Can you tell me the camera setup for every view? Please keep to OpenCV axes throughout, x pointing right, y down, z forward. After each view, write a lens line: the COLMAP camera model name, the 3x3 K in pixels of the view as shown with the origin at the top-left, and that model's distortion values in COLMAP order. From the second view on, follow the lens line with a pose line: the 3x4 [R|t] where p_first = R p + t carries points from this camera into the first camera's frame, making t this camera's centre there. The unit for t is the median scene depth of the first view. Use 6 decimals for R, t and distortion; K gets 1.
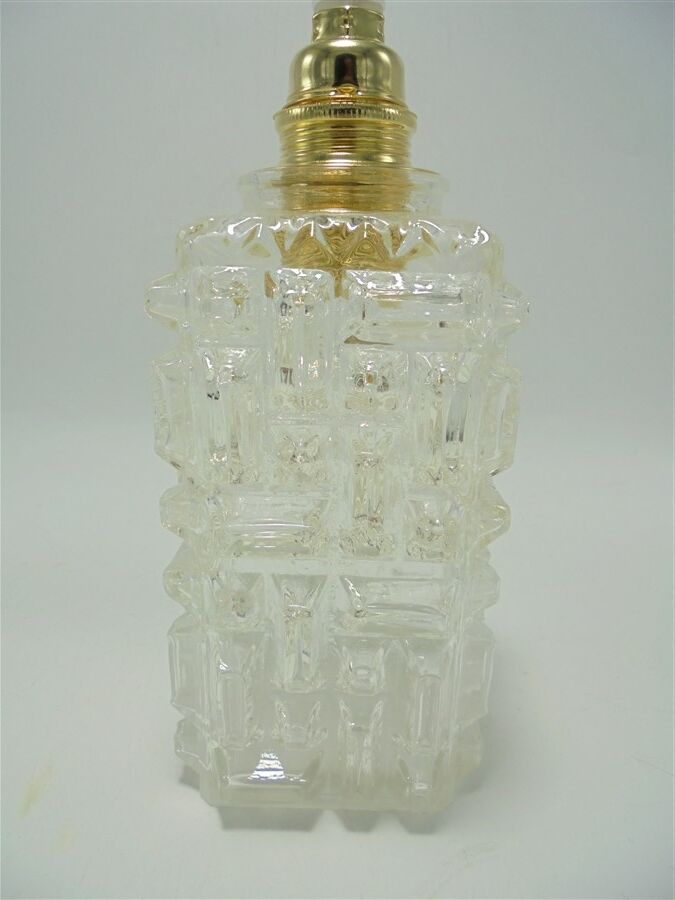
lens RADIAL K [[673.3, 0, 337.5], [0, 673.3, 450.0], [0, 0, 1]] dist [0.006376, 0.003277]
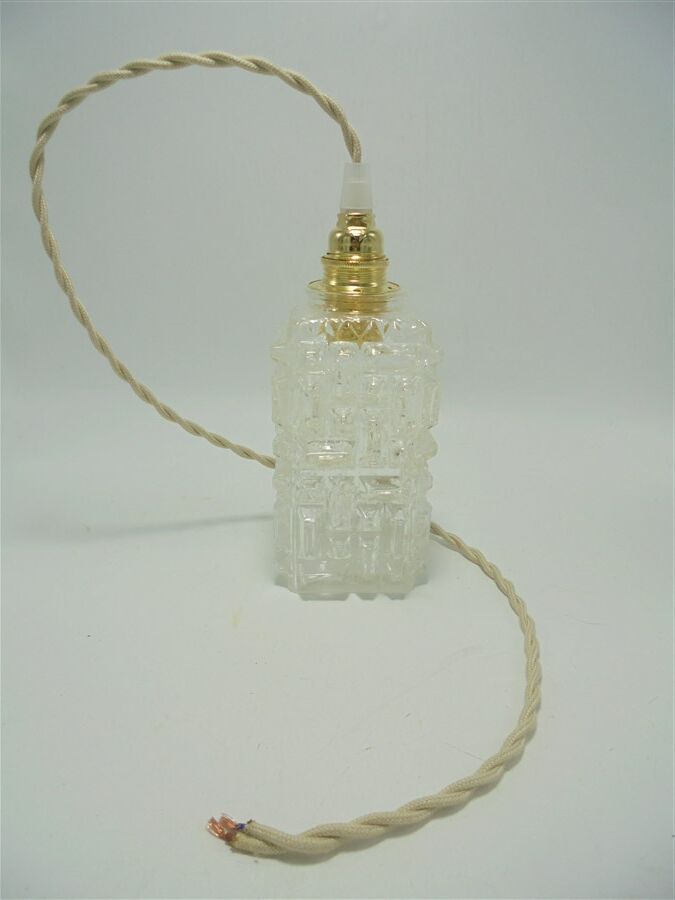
lens RADIAL K [[673.3, 0, 337.5], [0, 673.3, 450.0], [0, 0, 1]] dist [0.006376, 0.003277]
pose [[0.996925, 0.024702, 0.074366, -0.206298], [-0.015787, 0.992869, -0.118164, 0.310466], [-0.076754, 0.116627, 0.990205, -1.011771]]
